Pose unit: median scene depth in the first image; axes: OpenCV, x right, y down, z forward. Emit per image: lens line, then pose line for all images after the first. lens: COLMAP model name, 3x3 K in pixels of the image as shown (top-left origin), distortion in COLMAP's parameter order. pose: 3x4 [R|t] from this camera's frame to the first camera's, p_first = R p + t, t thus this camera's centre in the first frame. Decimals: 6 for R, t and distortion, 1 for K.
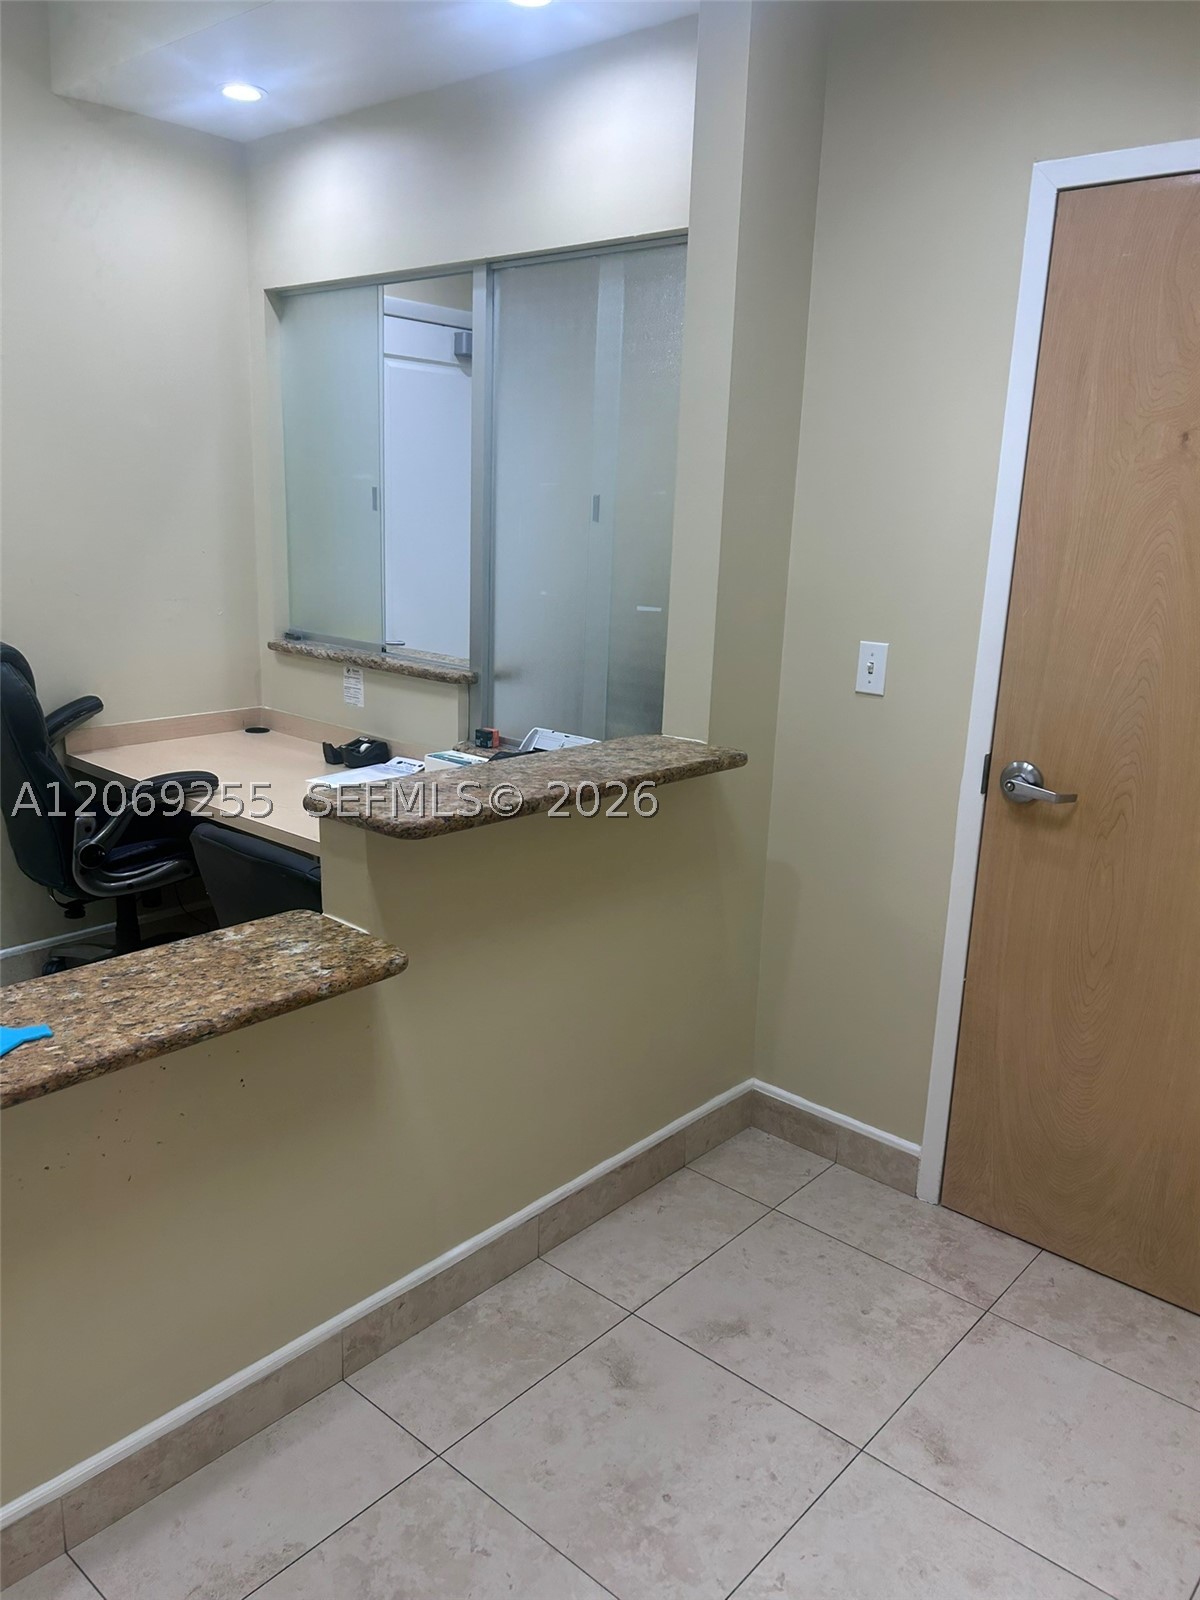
lens RADIAL K [[1209.7, 0, 595.2], [0, 1209.7, 812.1], [0, 0, 1]] dist [0.107180, -0.203111]
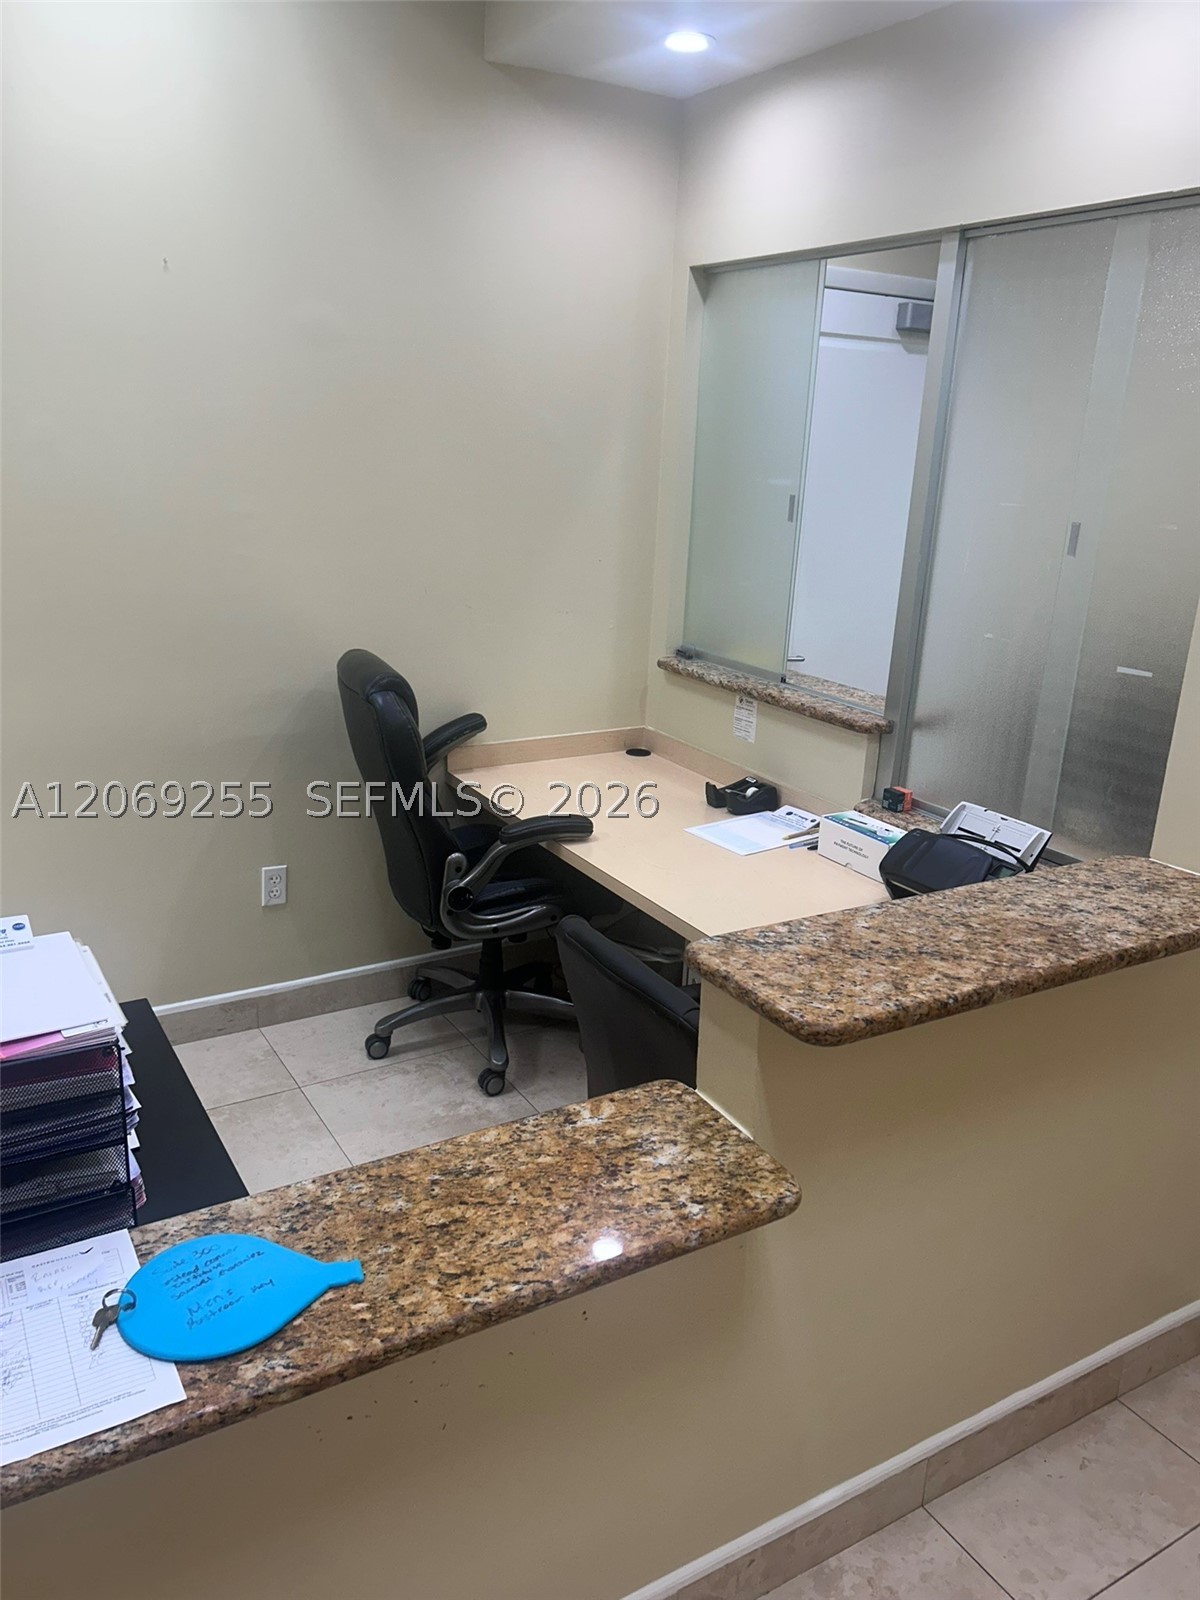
lens RADIAL K [[1216.5, 0, 601.4], [0, 1216.5, 810.9], [0, 0, 1]] dist [0.104801, -0.132442]
pose [[0.953262, 0.095121, -0.286780, -0.056714], [-0.084653, 0.995219, 0.048712, -0.109160], [0.290043, -0.022158, 0.956757, 0.173124]]
